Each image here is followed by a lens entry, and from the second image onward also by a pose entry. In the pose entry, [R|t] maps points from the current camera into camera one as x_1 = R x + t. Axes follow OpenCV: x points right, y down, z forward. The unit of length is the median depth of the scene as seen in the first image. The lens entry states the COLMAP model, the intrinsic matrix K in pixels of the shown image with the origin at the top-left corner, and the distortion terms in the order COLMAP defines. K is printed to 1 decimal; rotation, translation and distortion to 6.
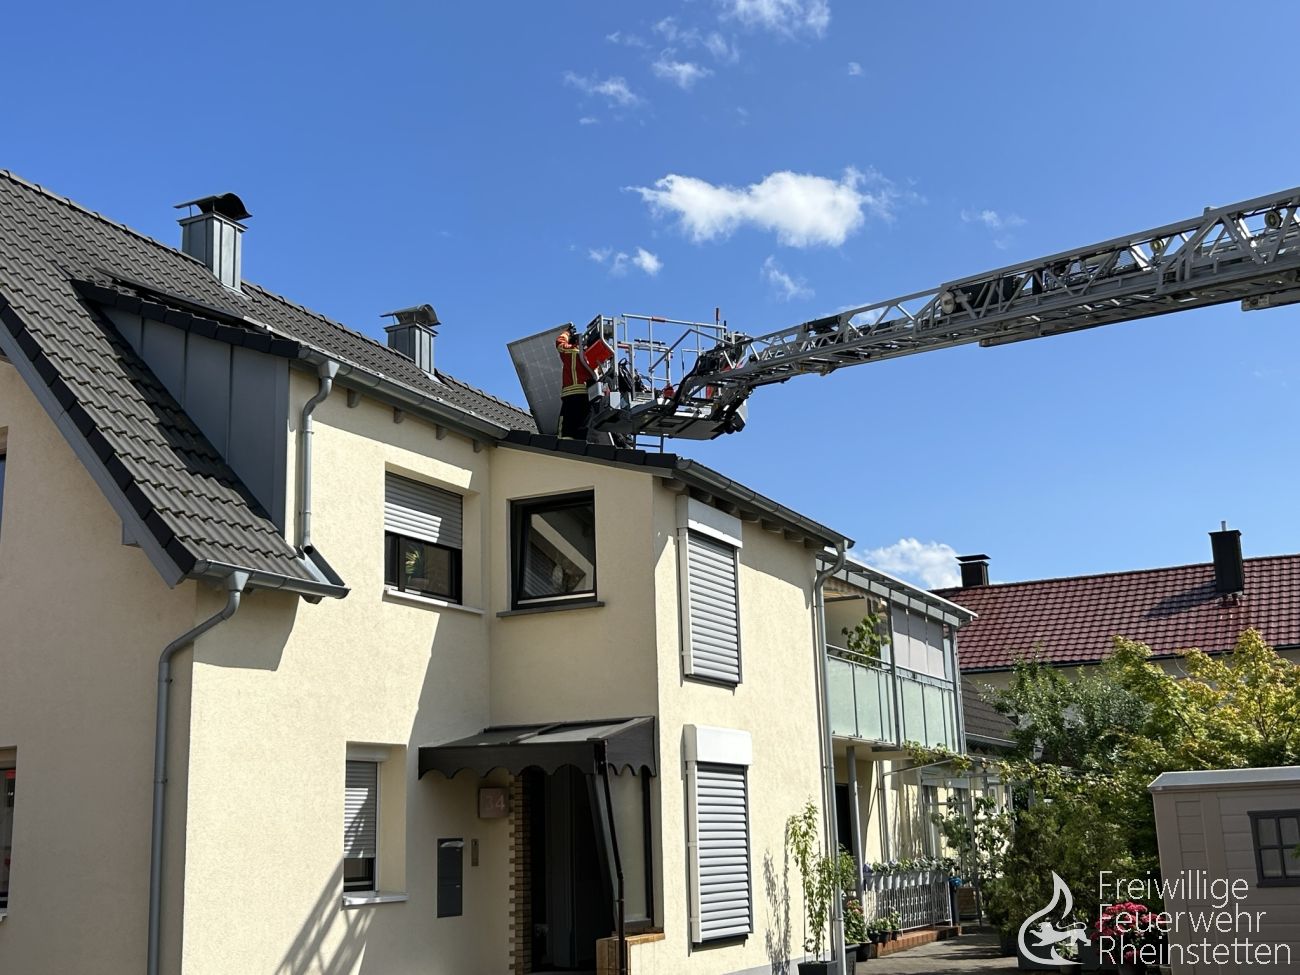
lens RADIAL K [[1506.4, 0, 650.0], [0, 1506.4, 487.5], [0, 0, 1]] dist [0.077407, -0.006069]
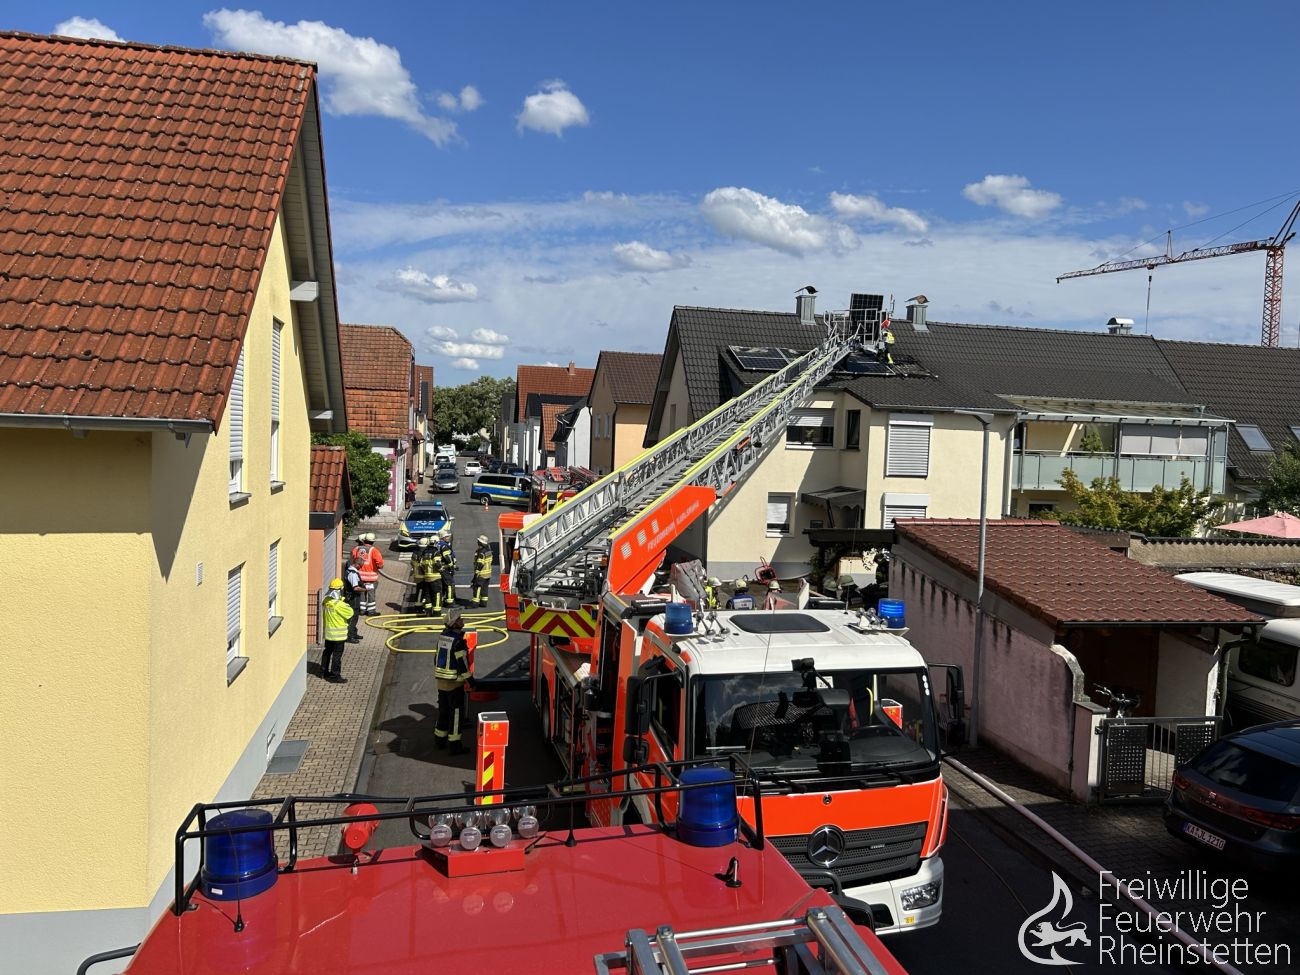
lens RADIAL K [[966.6, 0, 662.9], [0, 966.6, 489.6], [0, 0, 1]] dist [-0.005378, -0.010732]
pose [[0.633252, 0.096226, -0.767941, 1.206700], [0.117430, 0.968807, 0.218229, -0.312857], [0.764985, -0.228373, 0.602199, -0.466302]]
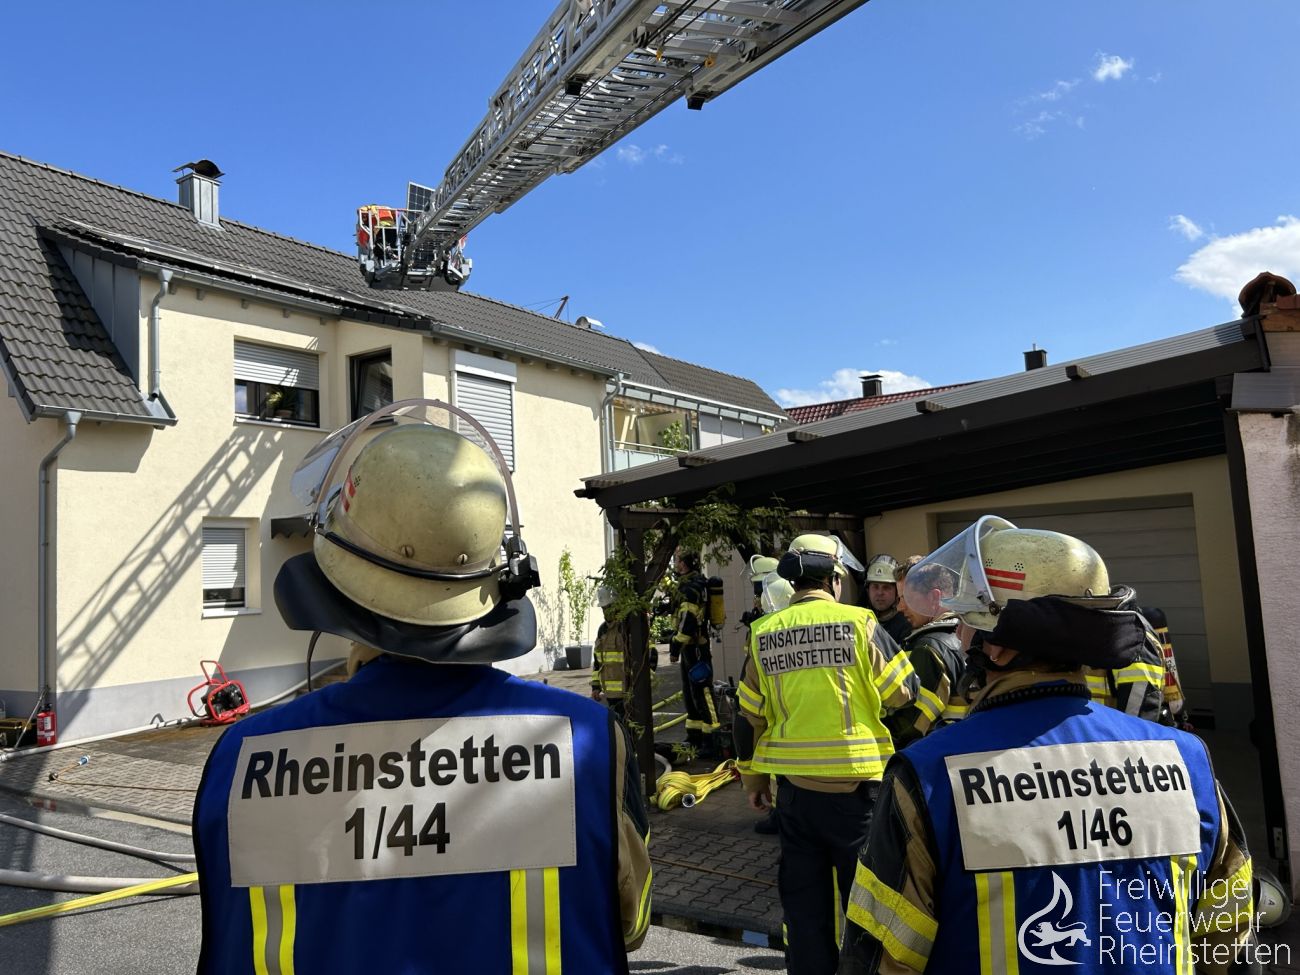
lens RADIAL K [[966.6, 0, 662.9], [0, 966.6, 489.6], [0, 0, 1]] dist [-0.005378, -0.010732]
pose [[0.994041, -0.026086, -0.105838, 0.340845], [0.041774, 0.987979, 0.148837, 0.010085], [0.100683, -0.152372, 0.983181, 0.061096]]
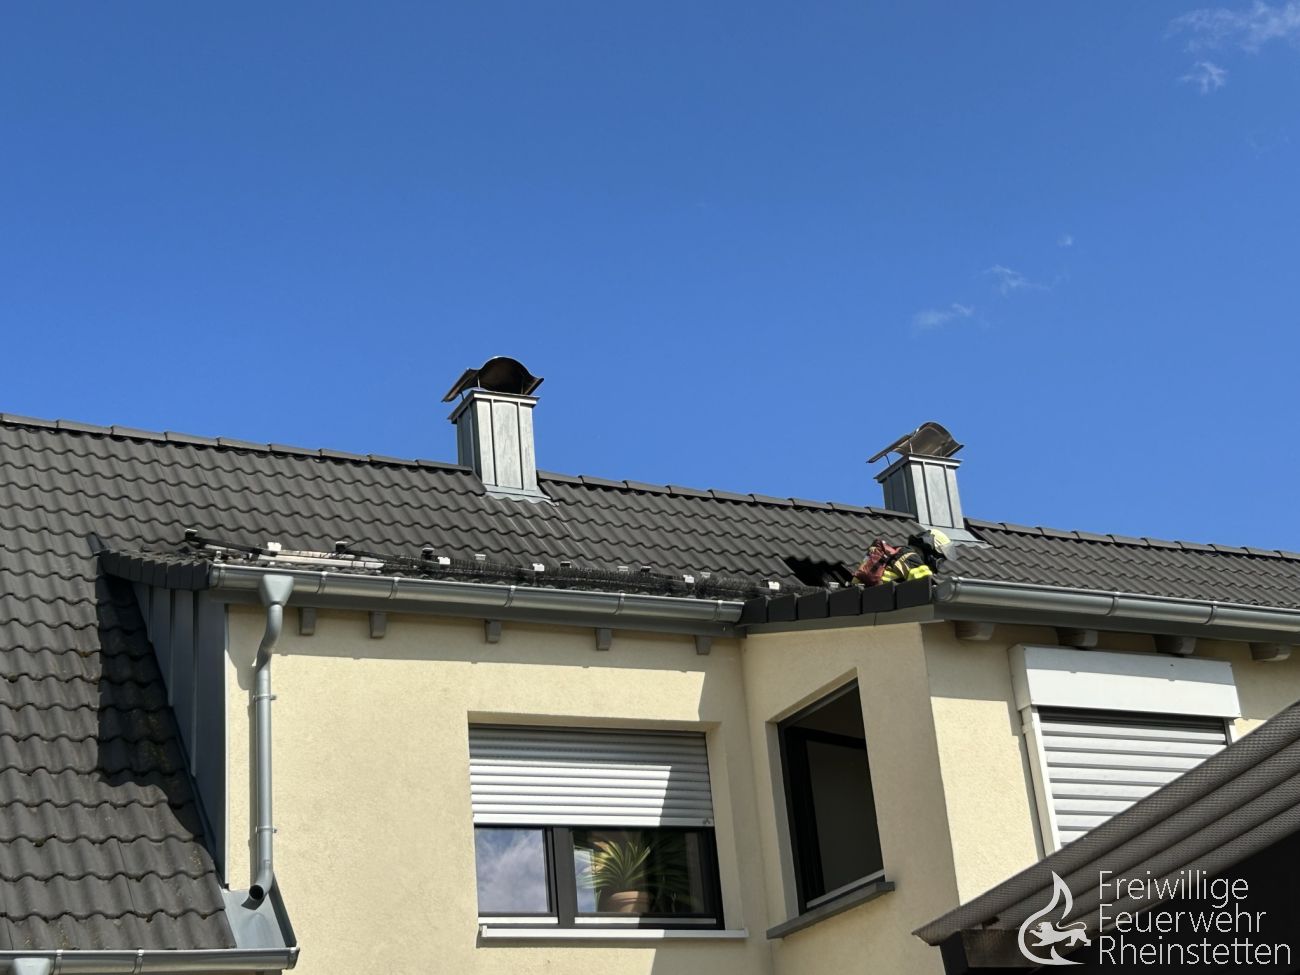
lens RADIAL K [[2127.9, 0, 650.0], [0, 2127.9, 487.5], [0, 0, 1]] dist [0.135818, 0.054793]
pose [[0.784872, -0.274222, -0.555678, 0.360659], [0.201877, 0.960984, -0.189093, 0.069095], [0.585851, 0.036235, 0.809608, 0.343805]]
